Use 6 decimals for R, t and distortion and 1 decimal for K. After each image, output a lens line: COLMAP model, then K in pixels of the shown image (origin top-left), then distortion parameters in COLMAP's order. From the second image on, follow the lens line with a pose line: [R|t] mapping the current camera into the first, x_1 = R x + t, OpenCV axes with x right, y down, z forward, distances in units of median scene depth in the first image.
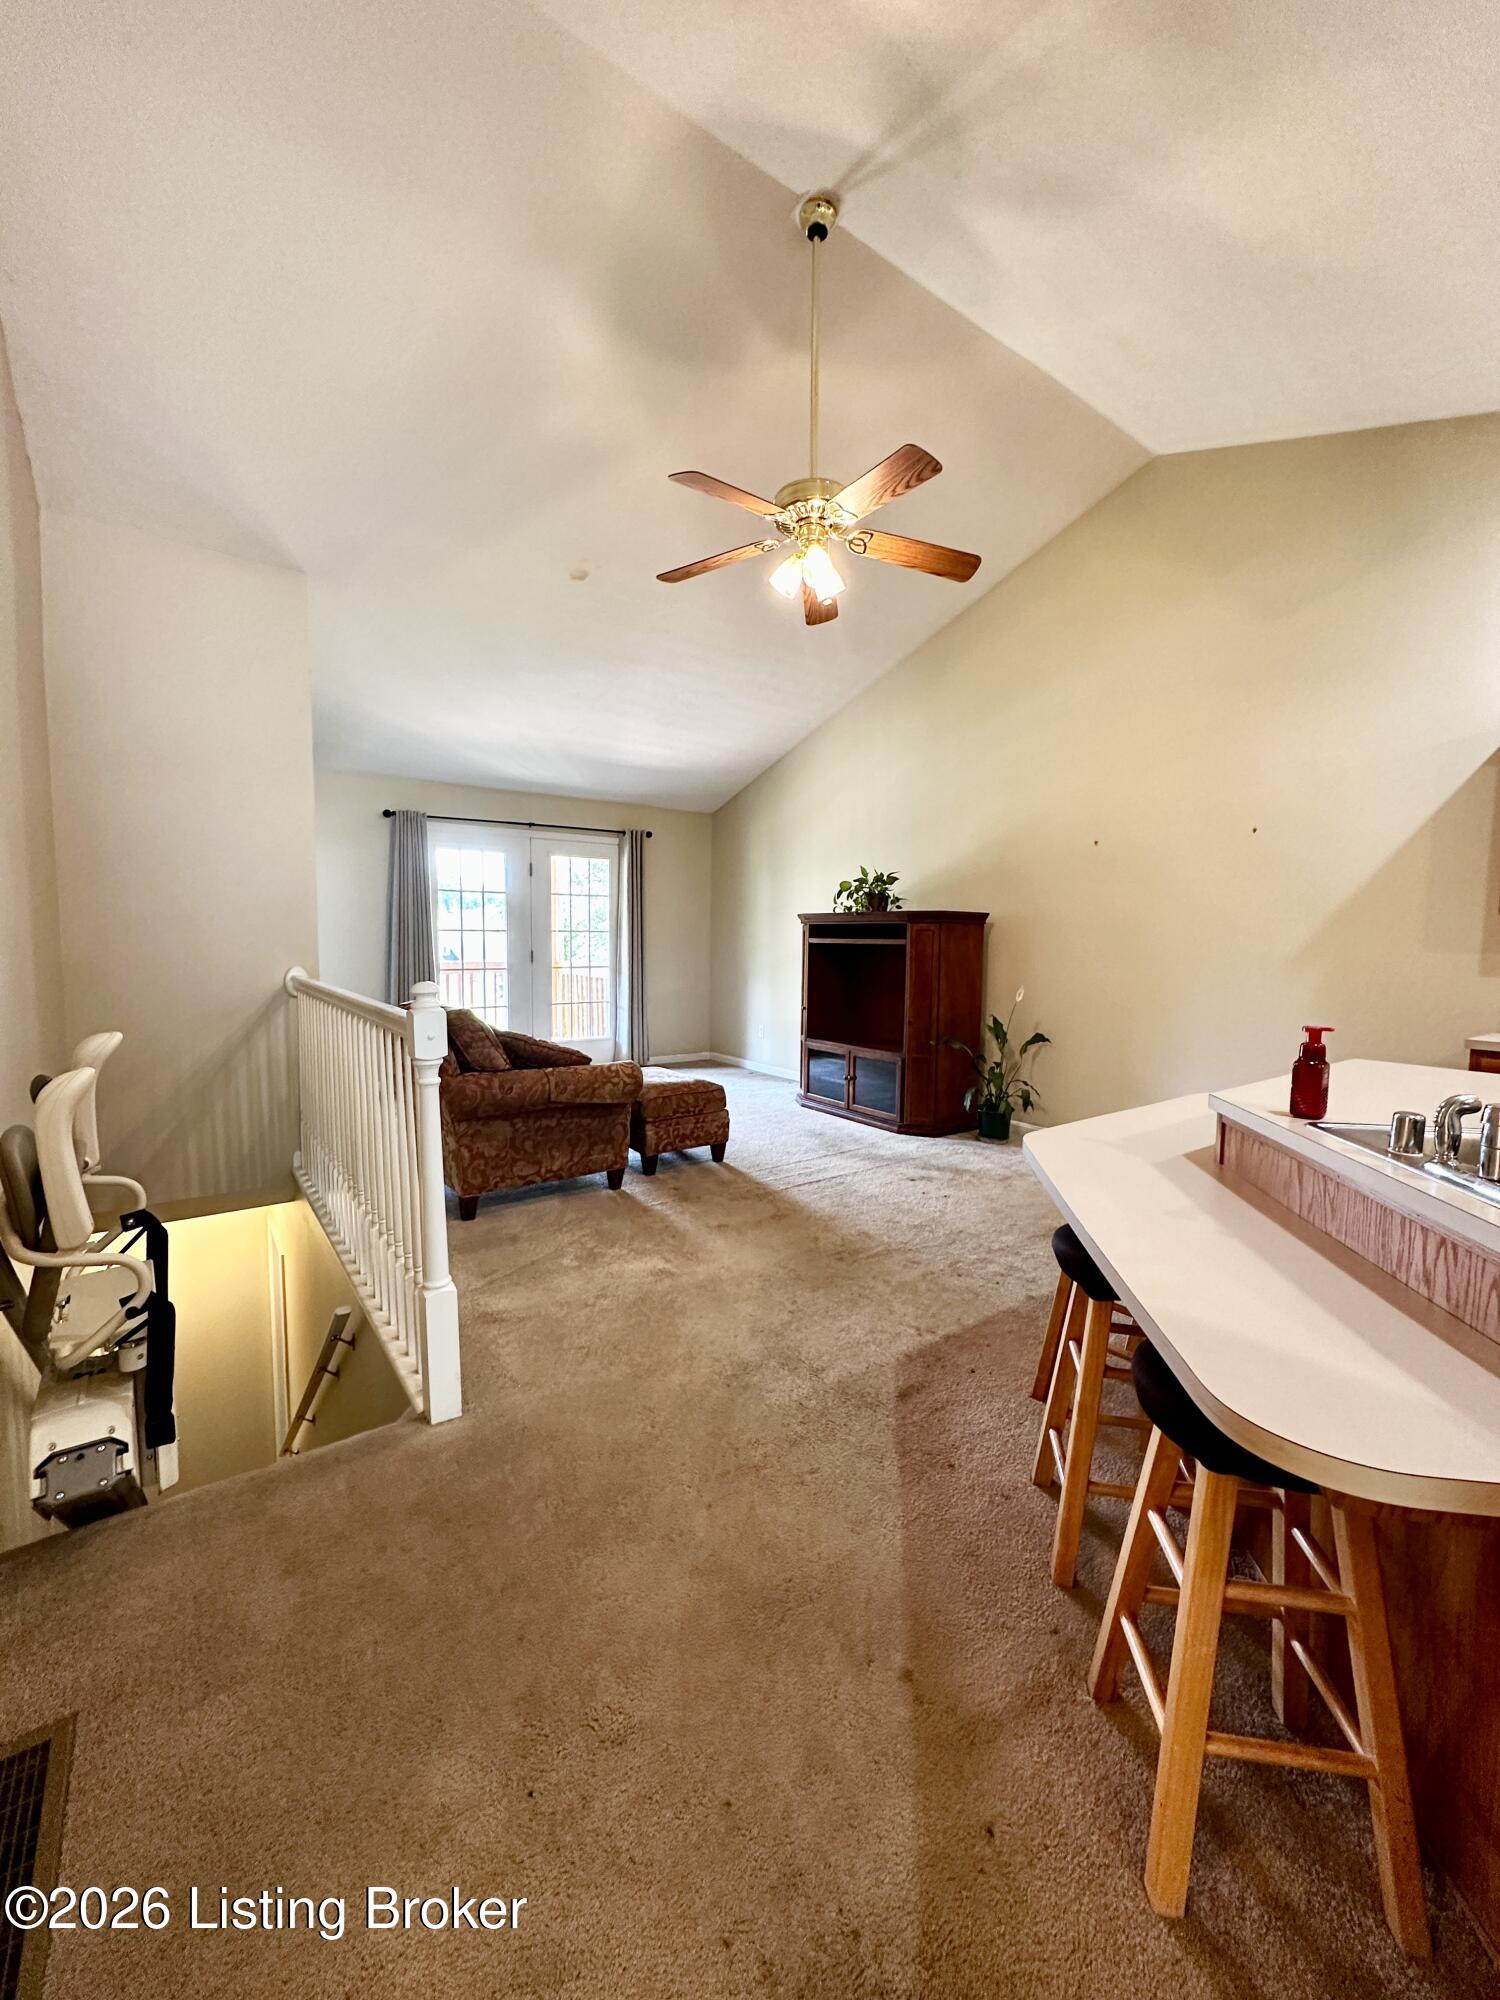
lens RADIAL K [[801.6, 0, 754.9], [0, 801.6, 995.7], [0, 0, 1]] dist [-0.003856, 0.000855]
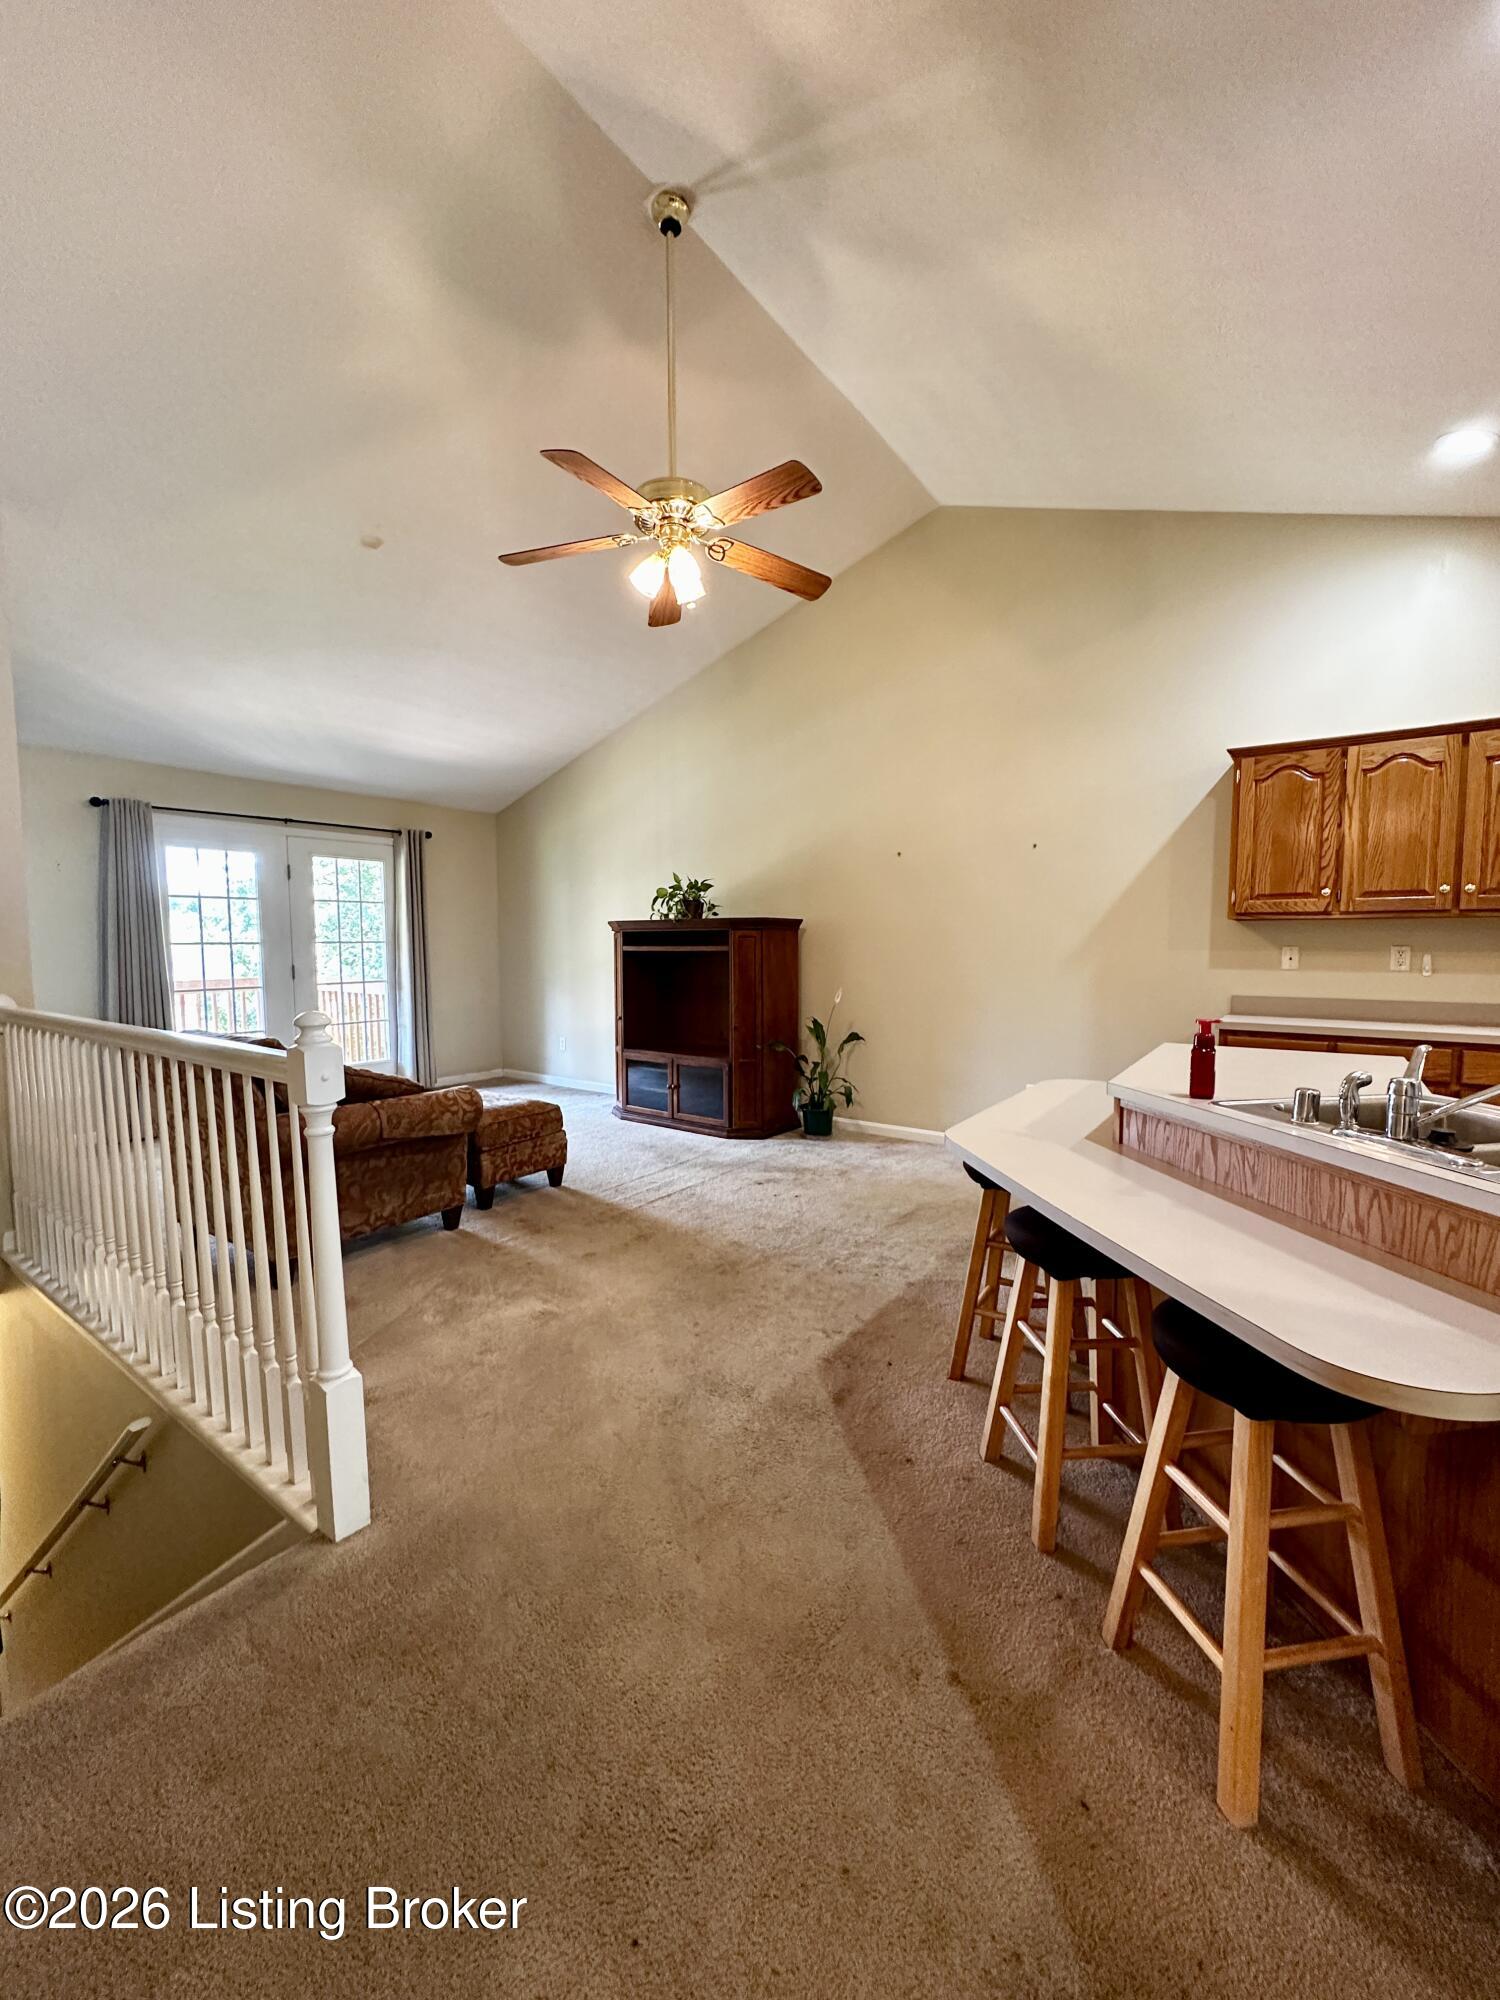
lens RADIAL K [[801.6, 0, 754.5], [0, 801.6, 995.2], [0, 0, 1]] dist [-0.003856, 0.000855]
pose [[0.952136, -0.035709, 0.303581, -0.127042], [0.037578, 0.999294, -0.000314, -0.009555], [-0.303356, 0.011707, 0.952806, 0.039145]]
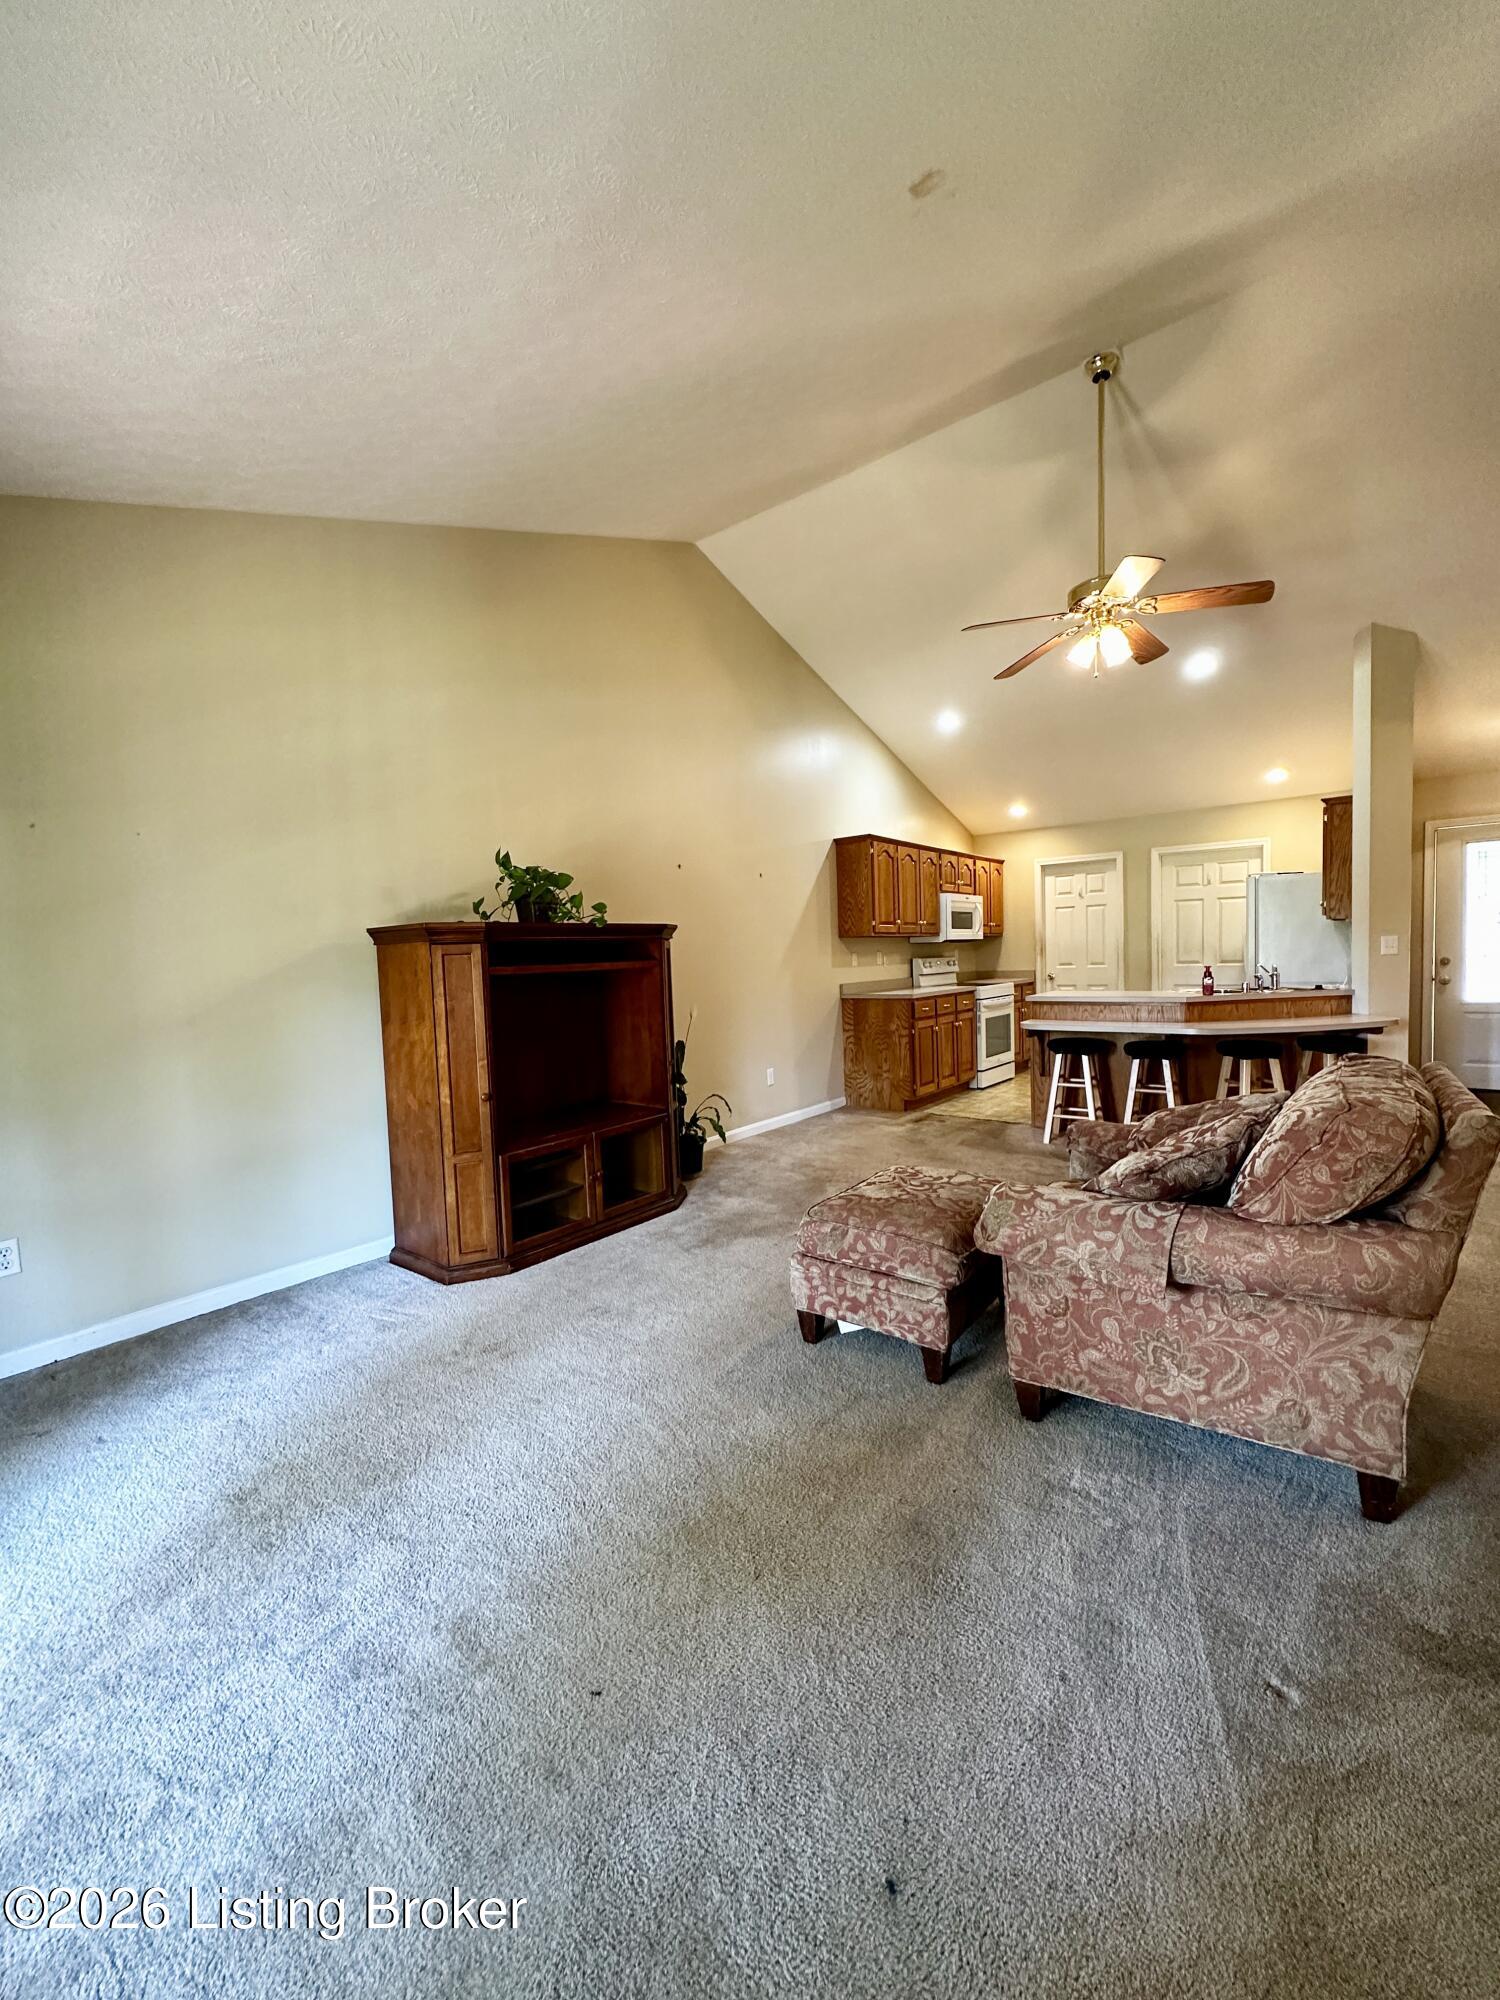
lens RADIAL K [[801.6, 0, 741.3], [0, 801.6, 996.7], [0, 0, 1]] dist [-0.003856, 0.000855]
pose [[-0.264767, -0.052222, 0.962897, -0.829808], [0.104189, 0.991138, 0.082402, -0.128542], [-0.958667, 0.122141, -0.256980, 1.598182]]
